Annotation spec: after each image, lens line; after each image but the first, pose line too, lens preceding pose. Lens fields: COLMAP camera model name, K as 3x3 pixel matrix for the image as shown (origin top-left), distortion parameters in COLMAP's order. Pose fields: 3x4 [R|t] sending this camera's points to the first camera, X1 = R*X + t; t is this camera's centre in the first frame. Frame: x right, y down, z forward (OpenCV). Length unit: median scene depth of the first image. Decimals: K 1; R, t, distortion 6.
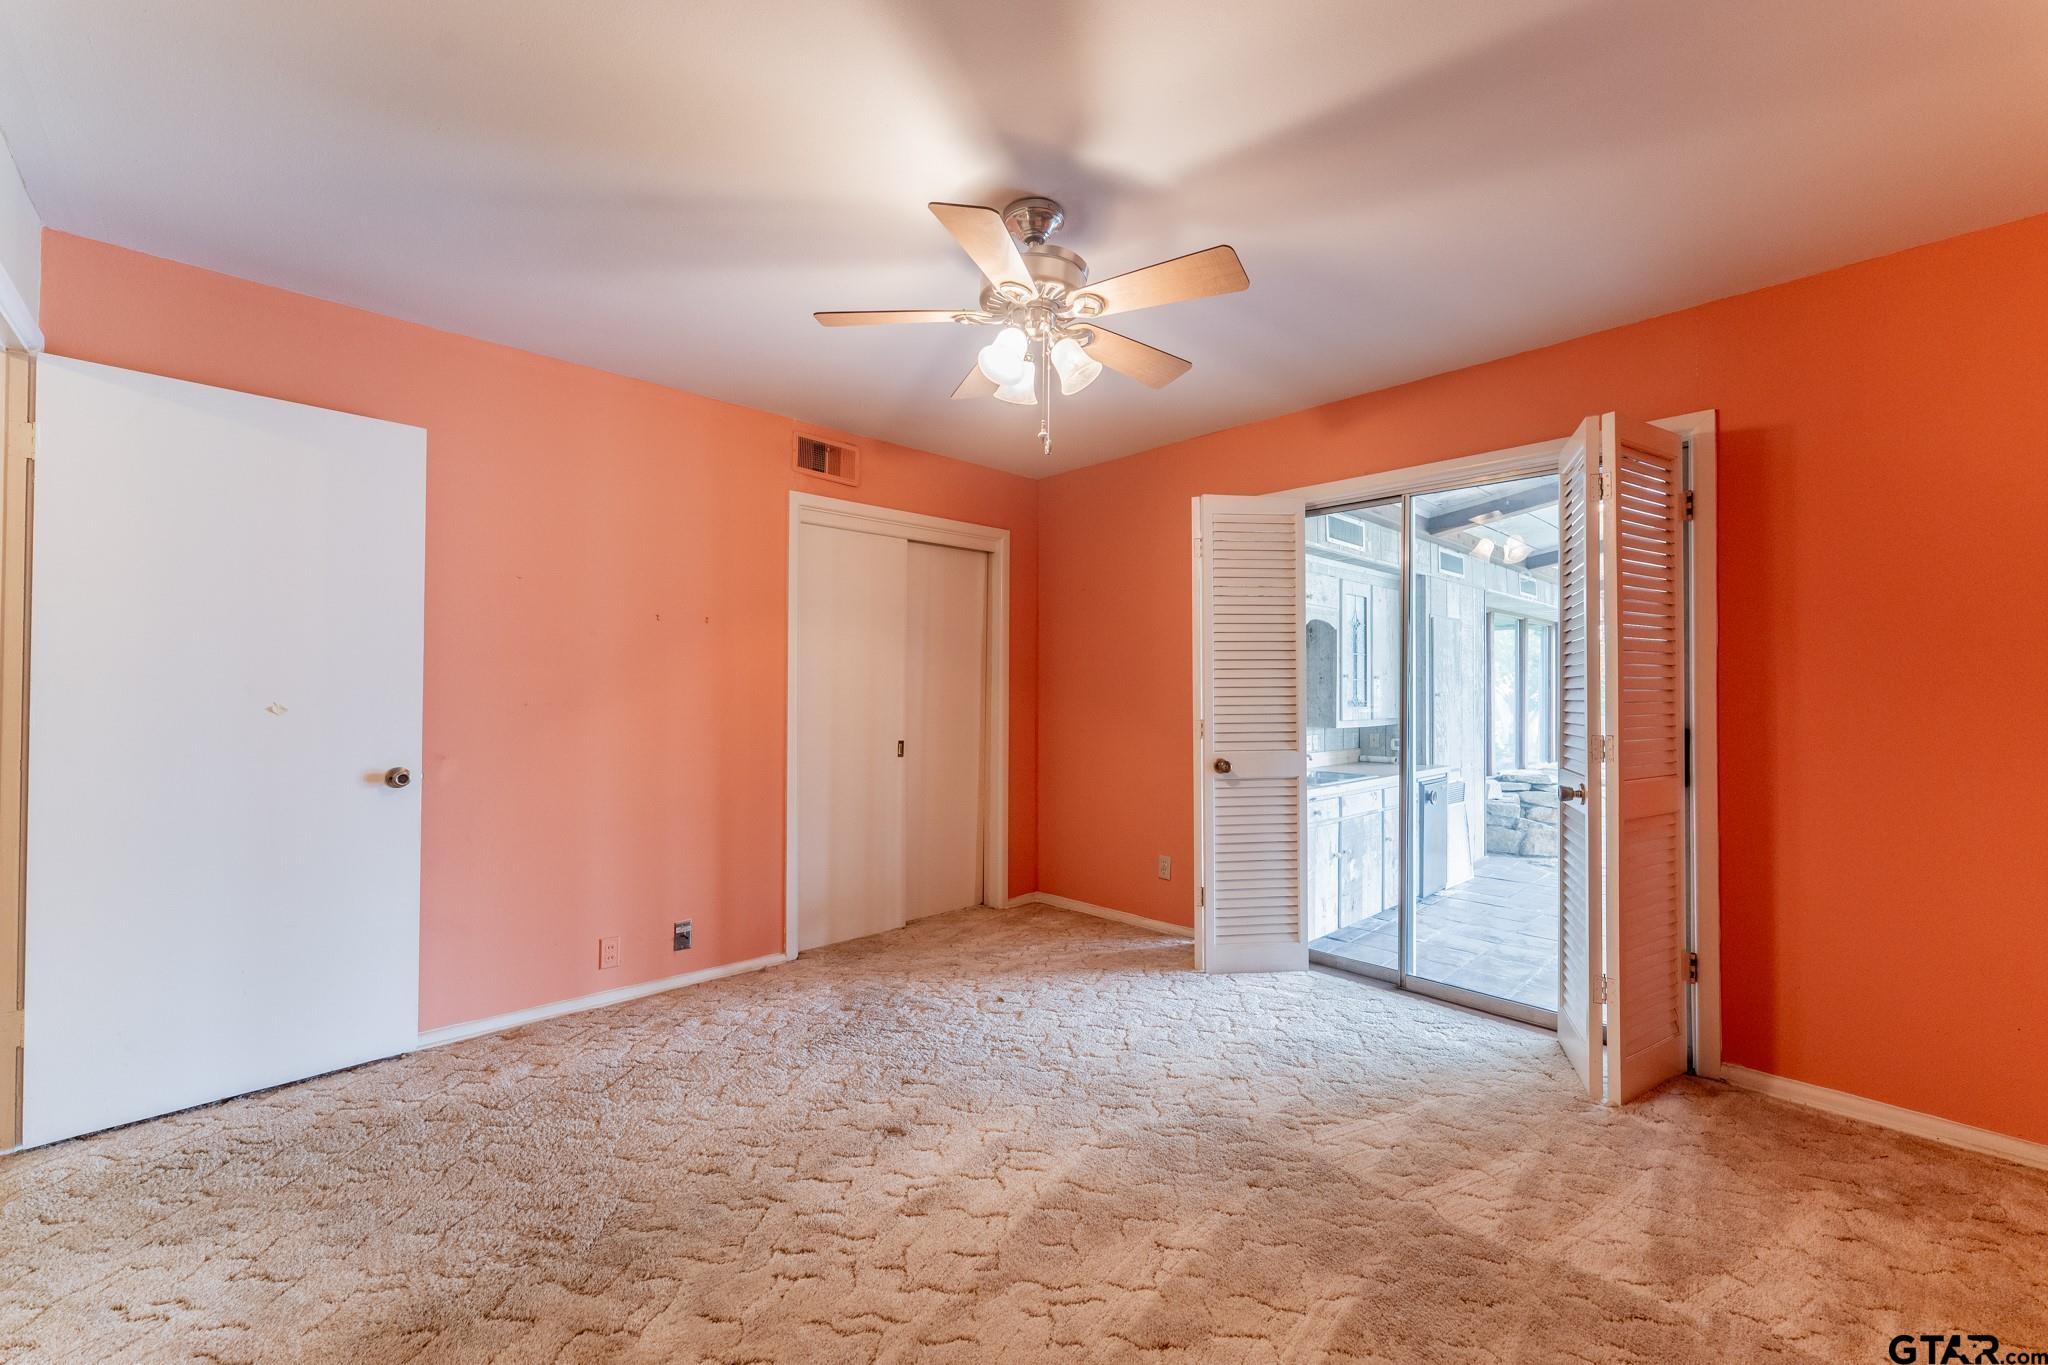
lens RADIAL K [[838.7, 0, 1035.0], [0, 838.7, 690.1], [0, 0, 1]] dist [-0.003168, 0.000752]
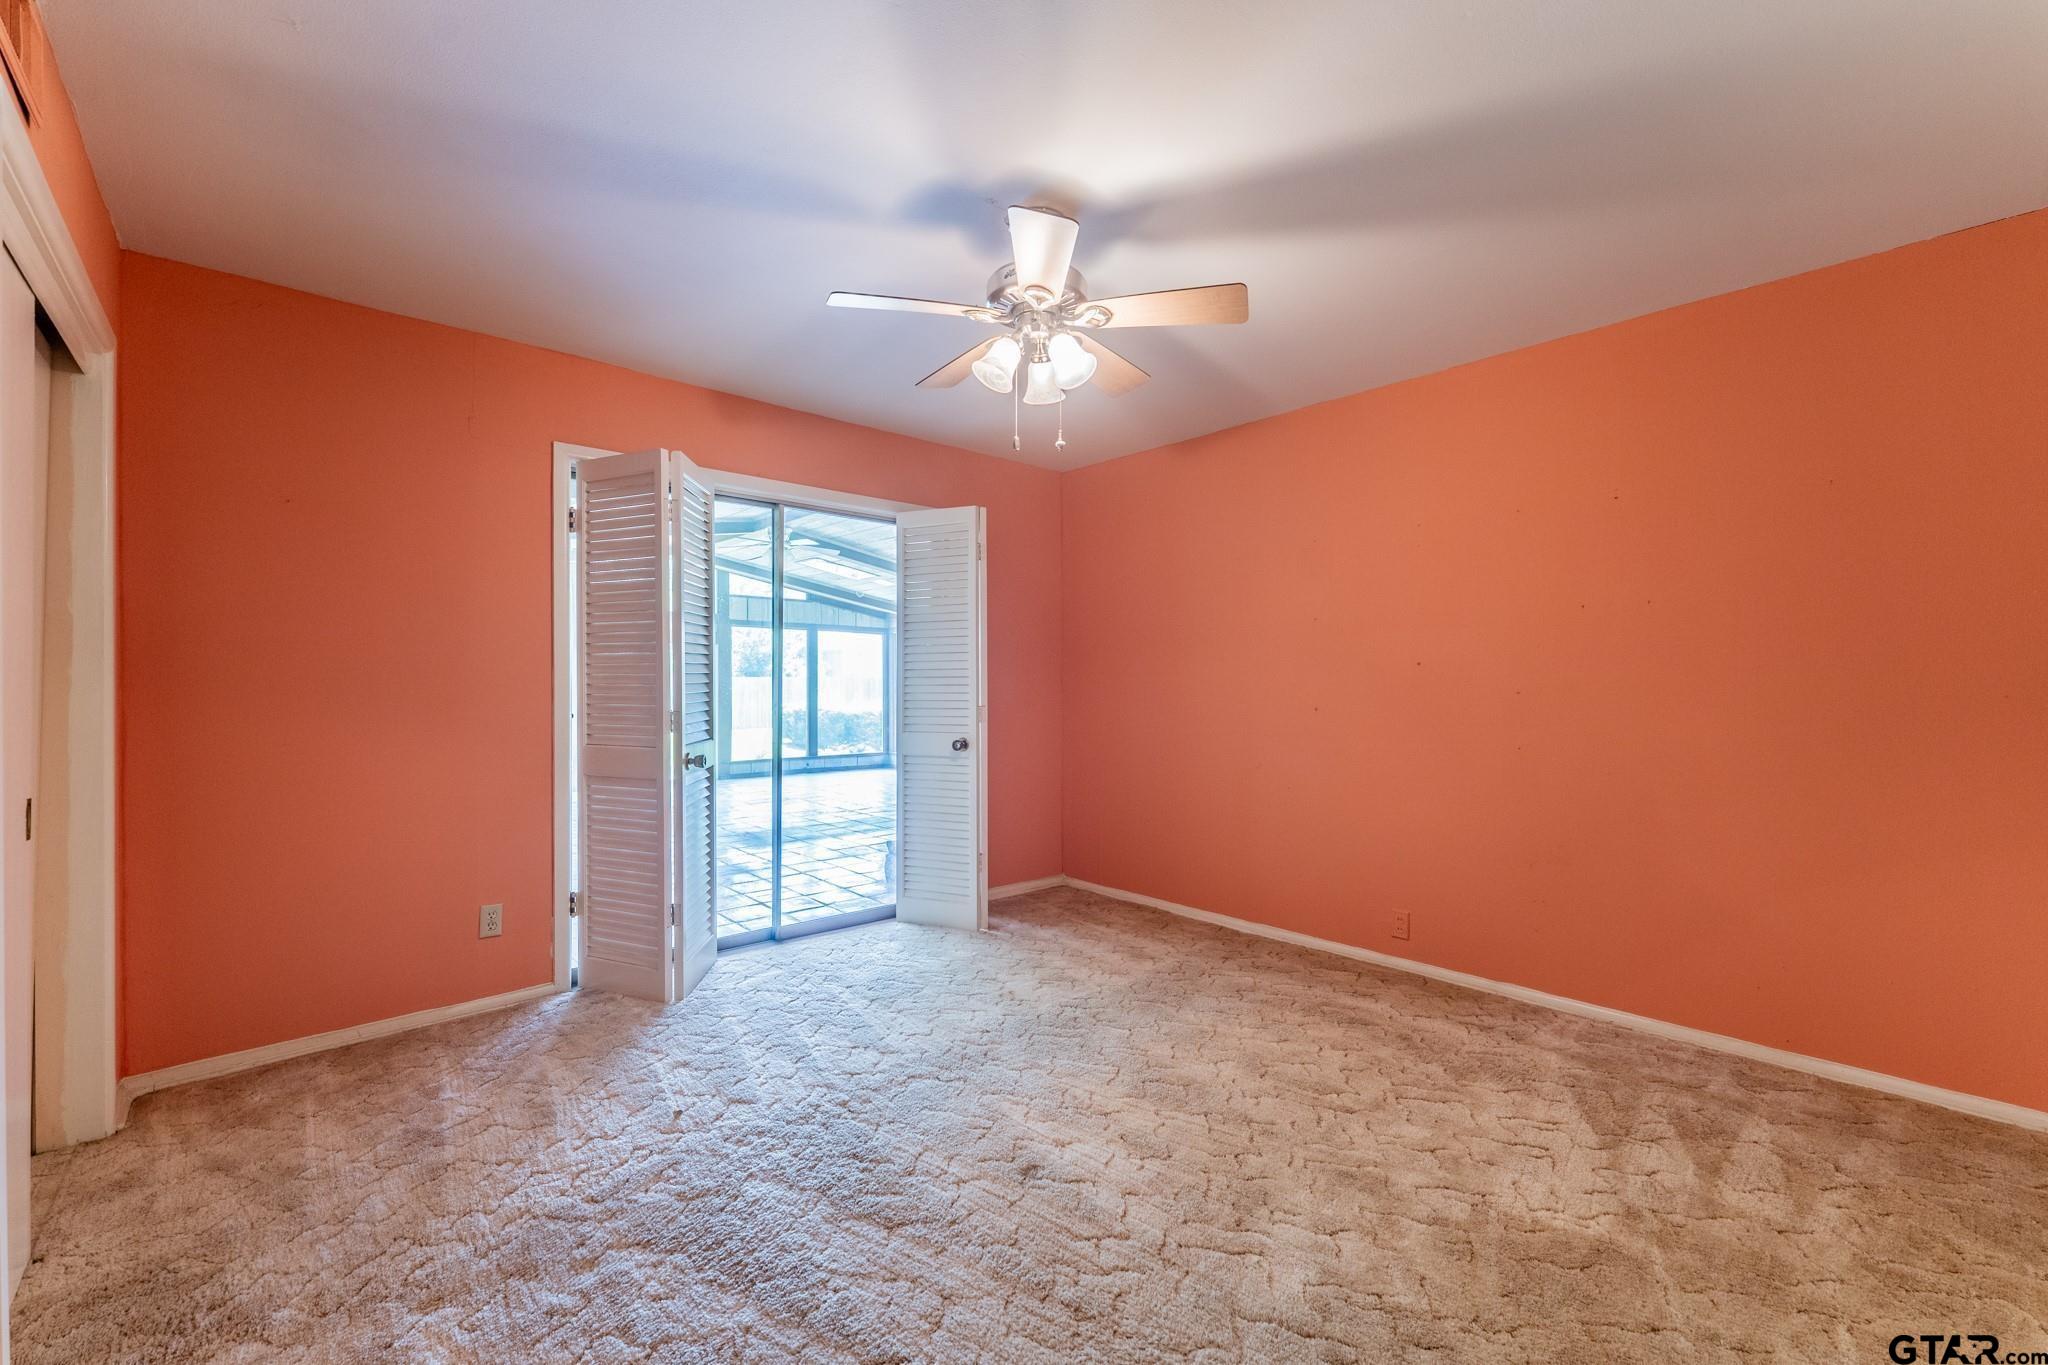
lens RADIAL K [[838.7, 0, 1032.2], [0, 838.7, 679.4], [0, 0, 1]] dist [-0.003168, 0.000752]
pose [[0.013356, 0.004316, 0.999901, -0.742989], [-0.004872, 0.999979, -0.004251, 0.006070], [-0.999899, -0.004815, 0.013377, 0.694356]]
